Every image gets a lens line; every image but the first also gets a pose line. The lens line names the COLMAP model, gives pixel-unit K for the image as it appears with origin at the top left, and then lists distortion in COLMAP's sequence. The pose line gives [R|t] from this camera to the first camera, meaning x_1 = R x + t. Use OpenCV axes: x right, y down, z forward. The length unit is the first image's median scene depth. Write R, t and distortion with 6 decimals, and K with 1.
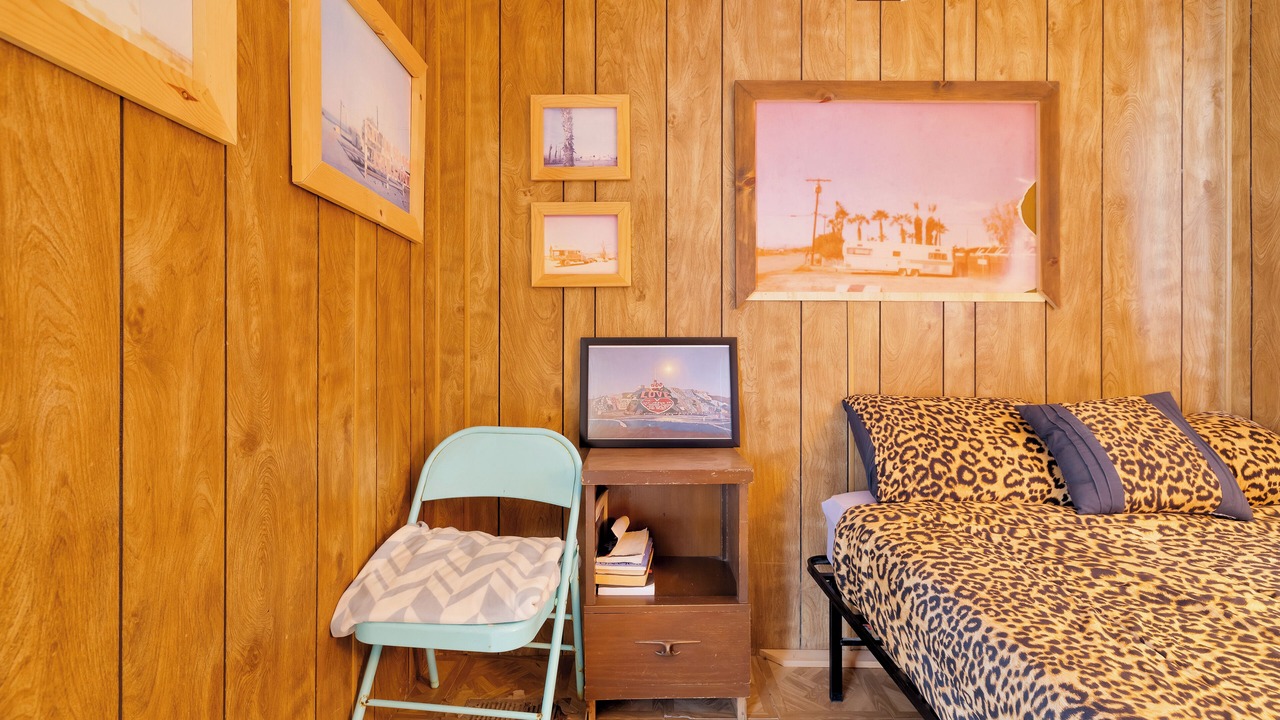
lens RADIAL K [[563.7, 0, 638.0], [0, 563.7, 346.1], [0, 0, 1]] dist [0.002300, -0.000164]
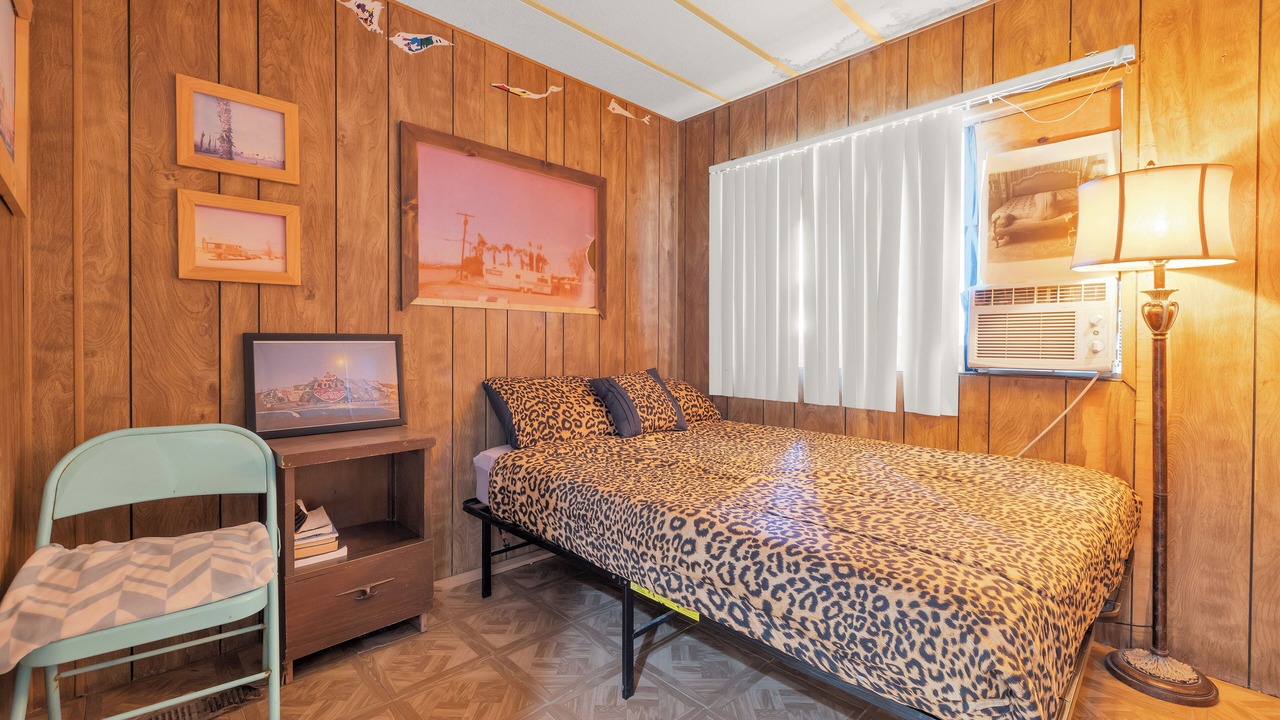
lens RADIAL K [[563.7, 0, 638.0], [0, 563.7, 346.1], [0, 0, 1]] dist [0.002300, -0.000164]
pose [[0.718606, -0.003097, 0.695410, -0.303198], [-0.005186, 0.999938, 0.009812, -0.005221], [-0.695398, -0.010657, 0.718546, -0.220255]]
